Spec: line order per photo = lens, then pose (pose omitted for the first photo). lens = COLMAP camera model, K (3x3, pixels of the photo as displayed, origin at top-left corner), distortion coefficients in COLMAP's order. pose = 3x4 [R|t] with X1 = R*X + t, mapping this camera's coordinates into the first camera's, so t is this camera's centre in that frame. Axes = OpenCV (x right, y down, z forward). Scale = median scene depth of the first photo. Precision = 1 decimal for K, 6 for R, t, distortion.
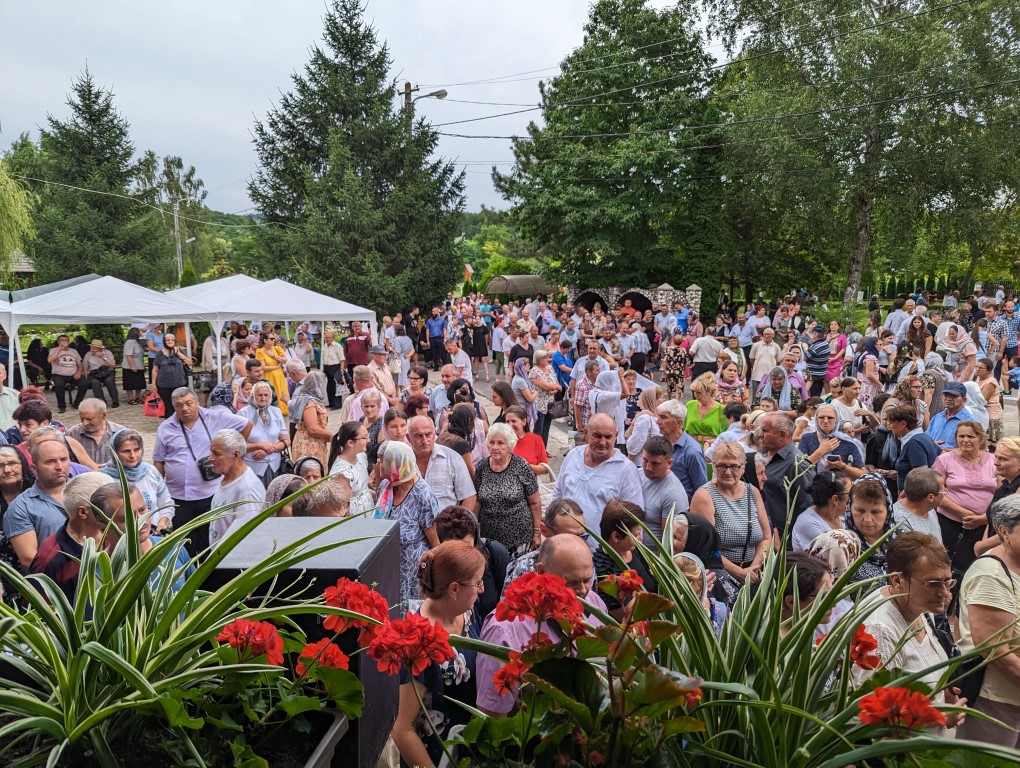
lens RADIAL K [[720.6, 0, 509.1], [0, 720.6, 385.8], [0, 0, 1]] dist [0.032109, -0.022419]
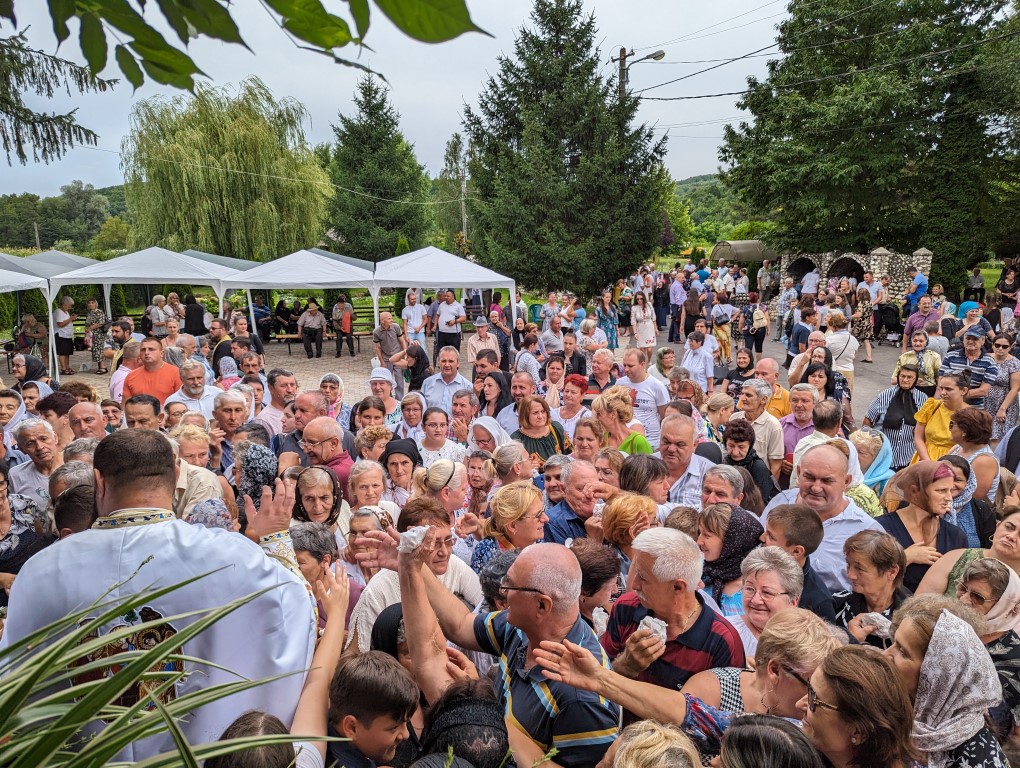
lens RADIAL K [[720.6, 0, 504.0], [0, 720.6, 390.0], [0, 0, 1]] dist [0.032109, -0.022419]
pose [[0.921978, 0.059557, -0.382636, 0.134554], [-0.040801, 0.997543, 0.056956, 0.000137], [0.385088, -0.036901, 0.922142, 0.000519]]
